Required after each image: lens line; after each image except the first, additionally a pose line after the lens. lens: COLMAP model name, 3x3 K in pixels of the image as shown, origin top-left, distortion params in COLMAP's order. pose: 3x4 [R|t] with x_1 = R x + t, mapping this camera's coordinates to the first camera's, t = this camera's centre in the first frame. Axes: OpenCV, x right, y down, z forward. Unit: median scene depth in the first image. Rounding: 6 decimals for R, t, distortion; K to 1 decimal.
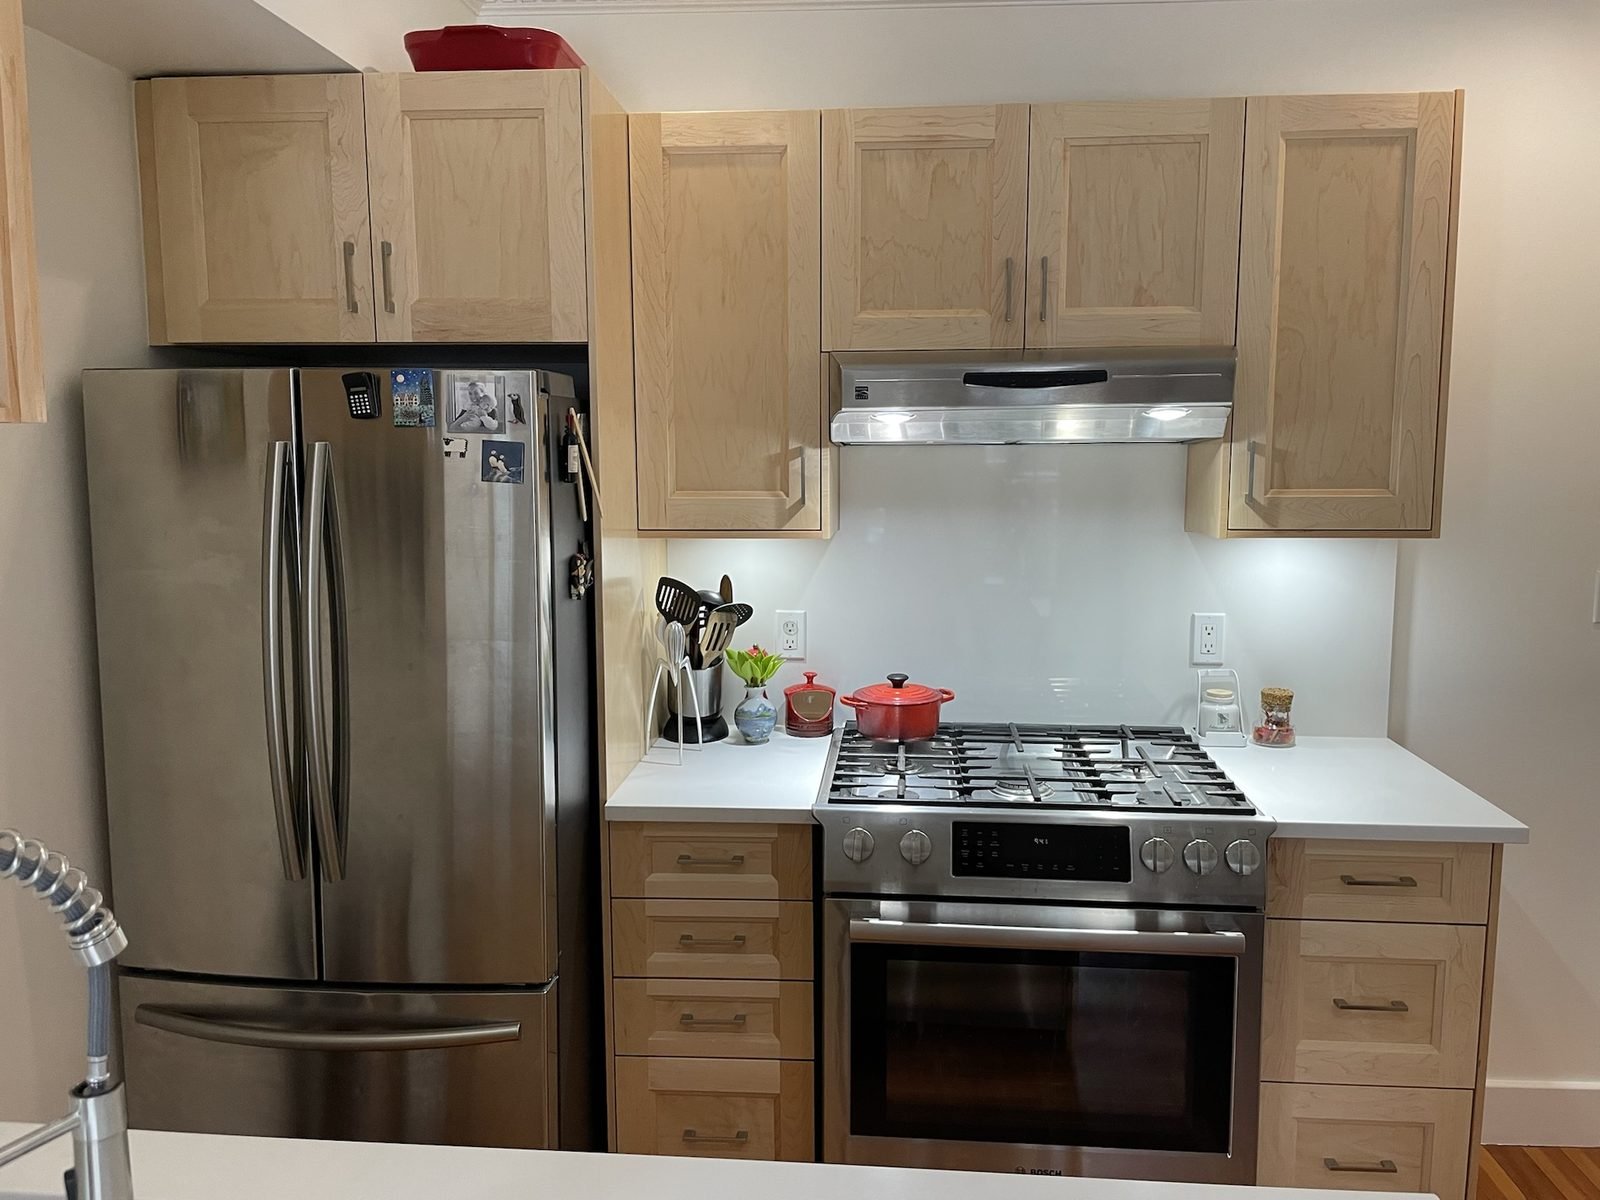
lens RADIAL K [[1224.4, 0, 814.3], [0, 1224.4, 596.3], [0, 0, 1]] dist [0.099874, -0.141717]
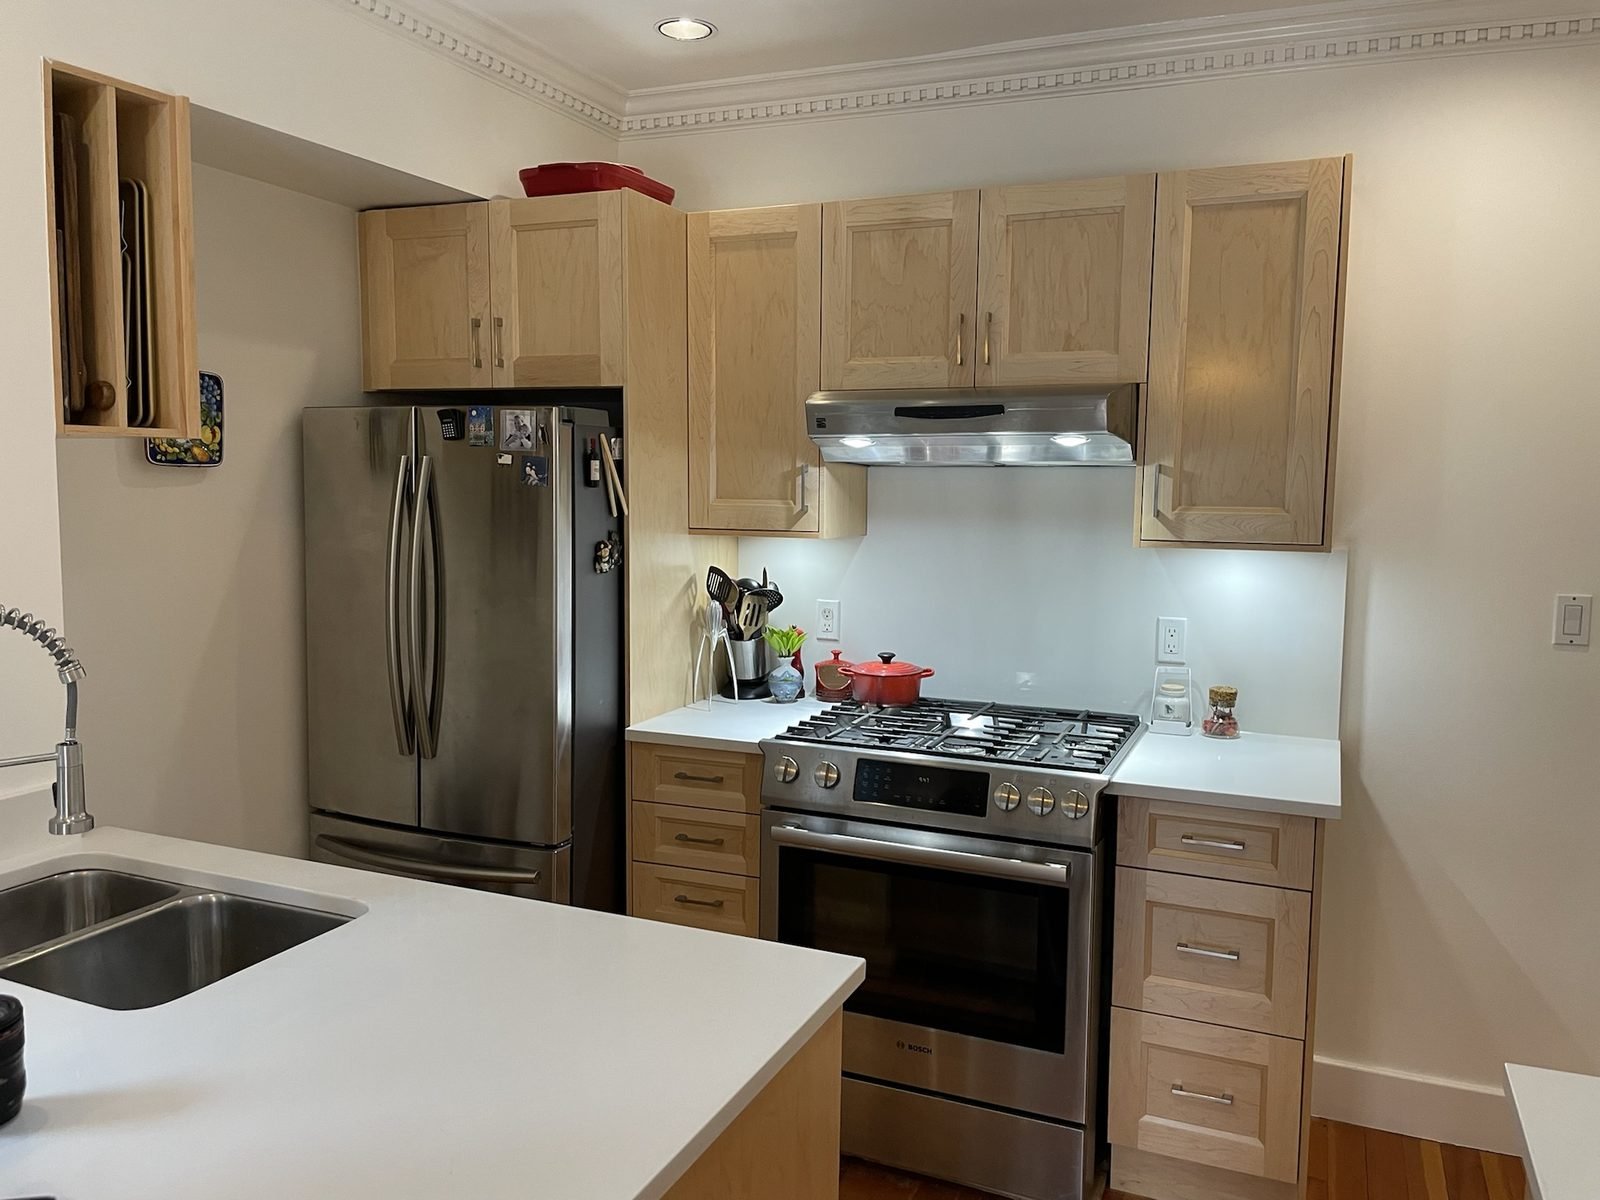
lens RADIAL K [[1224.4, 0, 814.3], [0, 1224.4, 596.3], [0, 0, 1]] dist [0.099874, -0.141717]
pose [[0.947846, 0.043596, -0.315733, 0.425898], [-0.051967, 0.998484, -0.018138, 0.037468], [0.314463, 0.033600, 0.948675, -0.204593]]
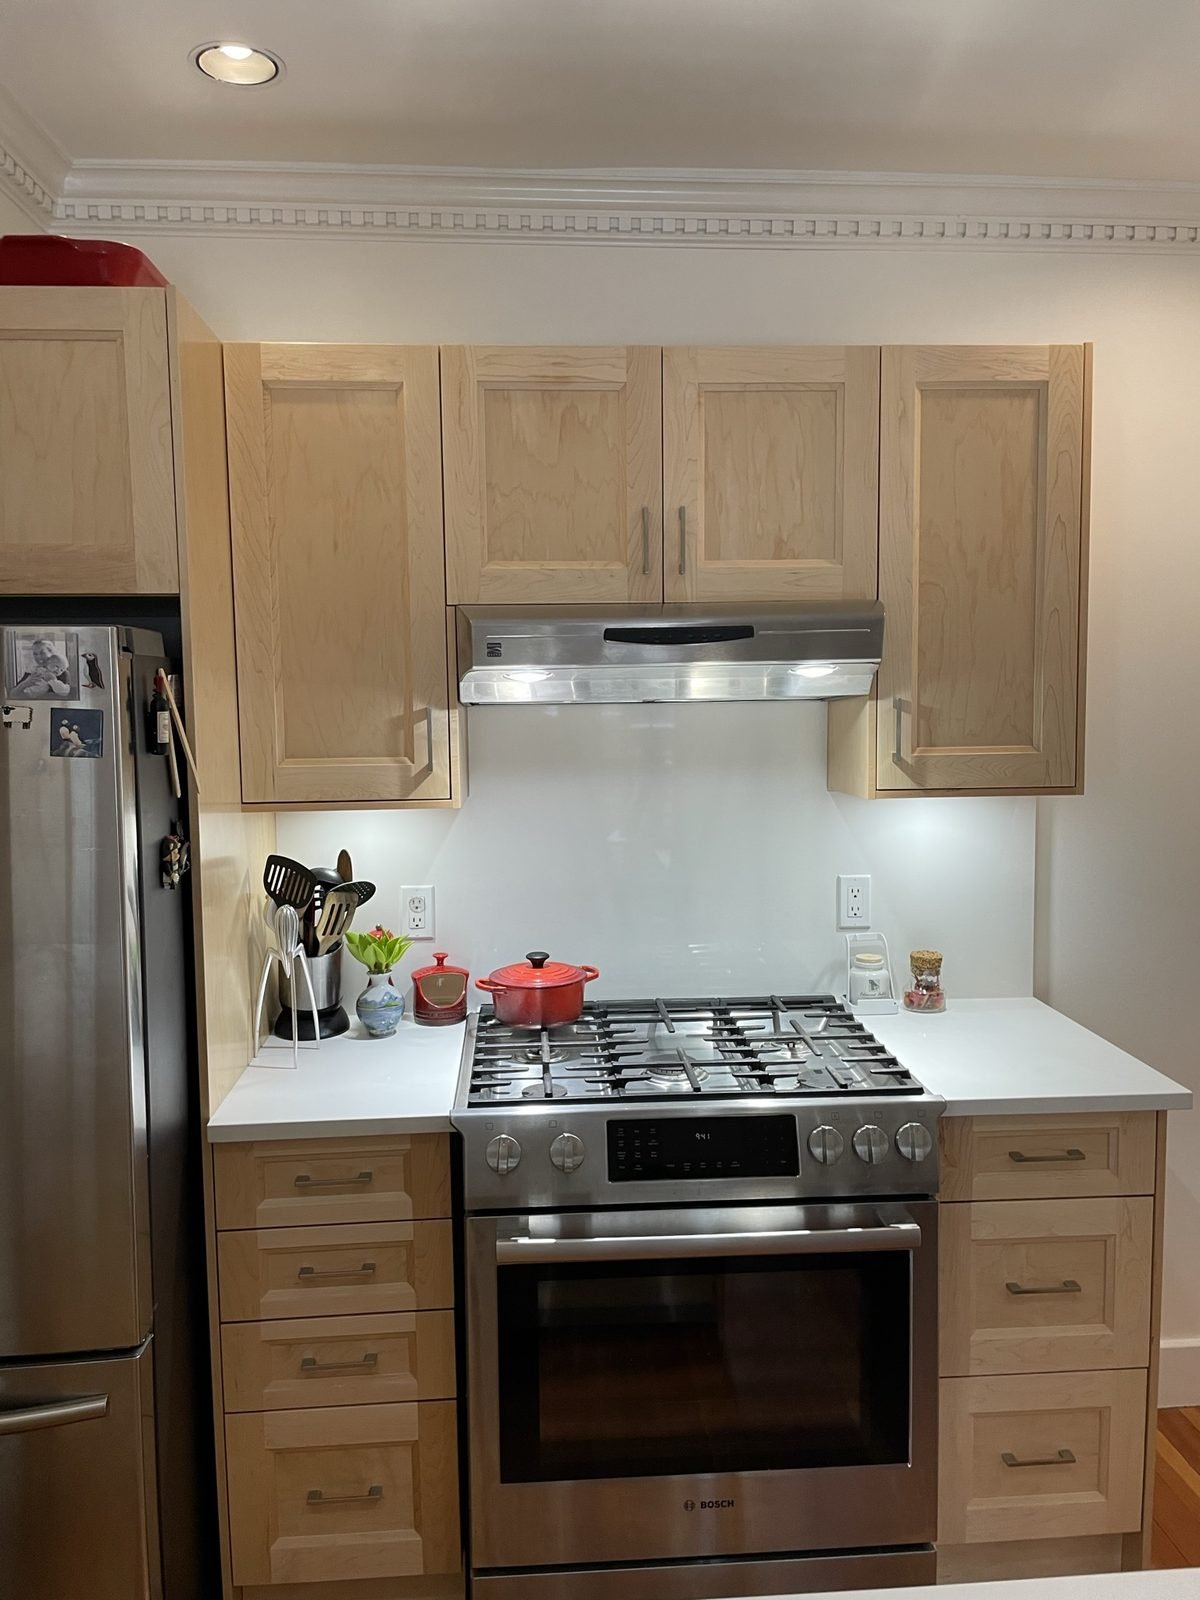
lens RADIAL K [[1224.4, 0, 600.0], [0, 1224.4, 800.0], [0, 0, 1]] dist [0.099874, -0.141717]
pose [[0.989799, -0.022445, 0.140692, -0.013665], [0.027863, 0.998939, -0.036657, -0.017716], [-0.139720, 0.040204, 0.989375, 0.086371]]
